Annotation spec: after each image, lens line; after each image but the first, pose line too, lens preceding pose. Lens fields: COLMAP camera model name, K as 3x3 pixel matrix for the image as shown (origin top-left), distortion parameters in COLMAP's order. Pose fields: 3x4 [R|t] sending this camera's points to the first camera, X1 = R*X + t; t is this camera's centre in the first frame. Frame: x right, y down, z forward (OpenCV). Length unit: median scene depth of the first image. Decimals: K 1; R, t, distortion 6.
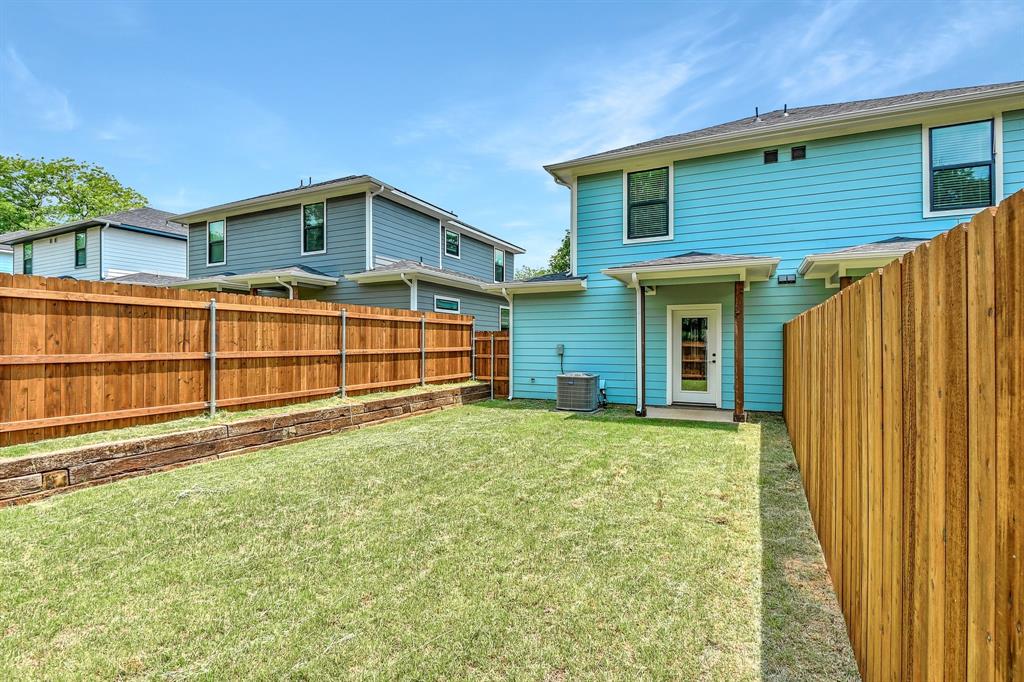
lens RADIAL K [[481.0, 0, 515.3], [0, 481.0, 342.6], [0, 0, 1]] dist [0.000186, -0.008637]
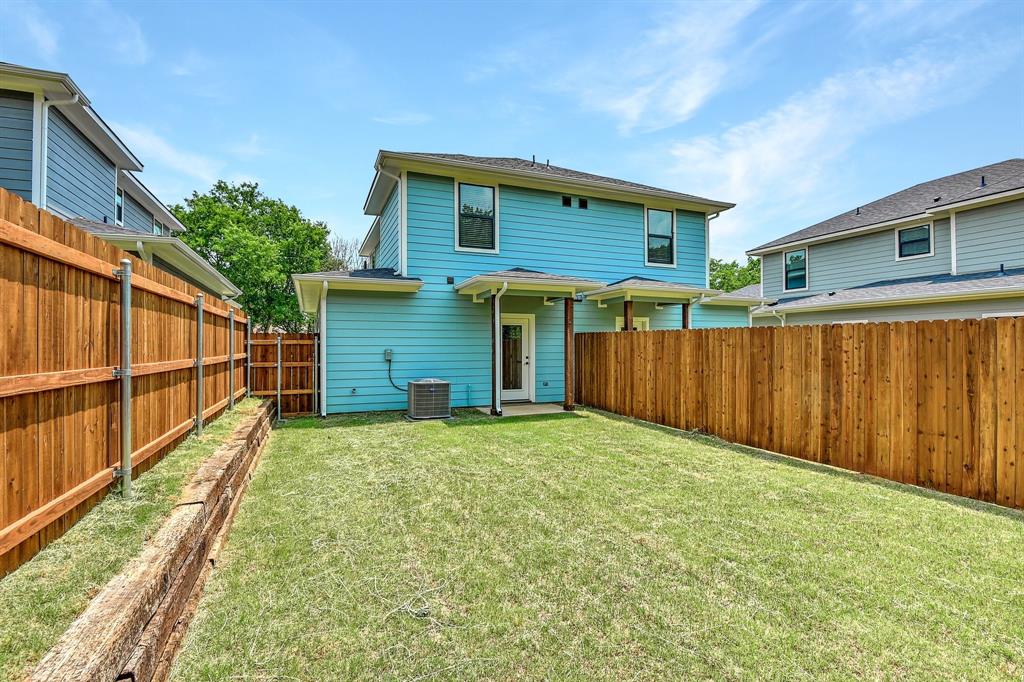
lens RADIAL K [[491.7, 0, 512.0], [0, 491.7, 341.0], [0, 0, 1]] dist [-0.009052, -0.000797]
pose [[0.662234, 0.010134, 0.749229, -0.448053], [0.001100, 0.999894, -0.014496, 0.001823], [-0.749297, 0.010424, 0.662152, 0.208439]]
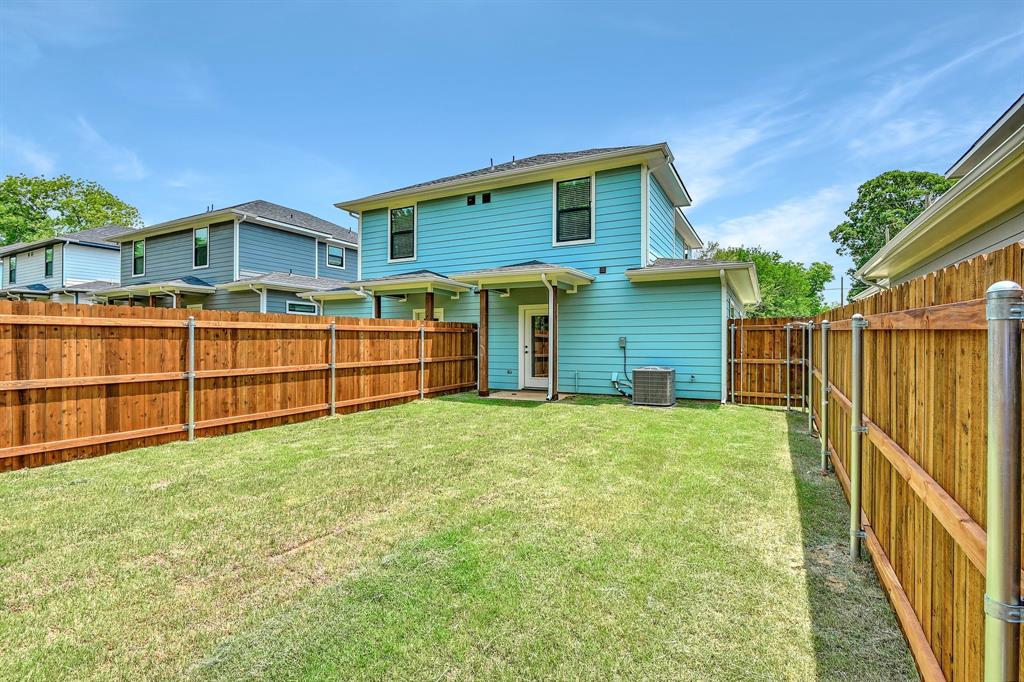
lens RADIAL K [[475.6, 0, 523.5], [0, 475.6, 337.3], [0, 0, 1]] dist [-0.002023, -0.011815]
pose [[0.999626, -0.004660, -0.026944, 0.597547], [0.004701, 0.999988, 0.001492, 0.000218], [0.026936, -0.001618, 0.999636, -0.289006]]
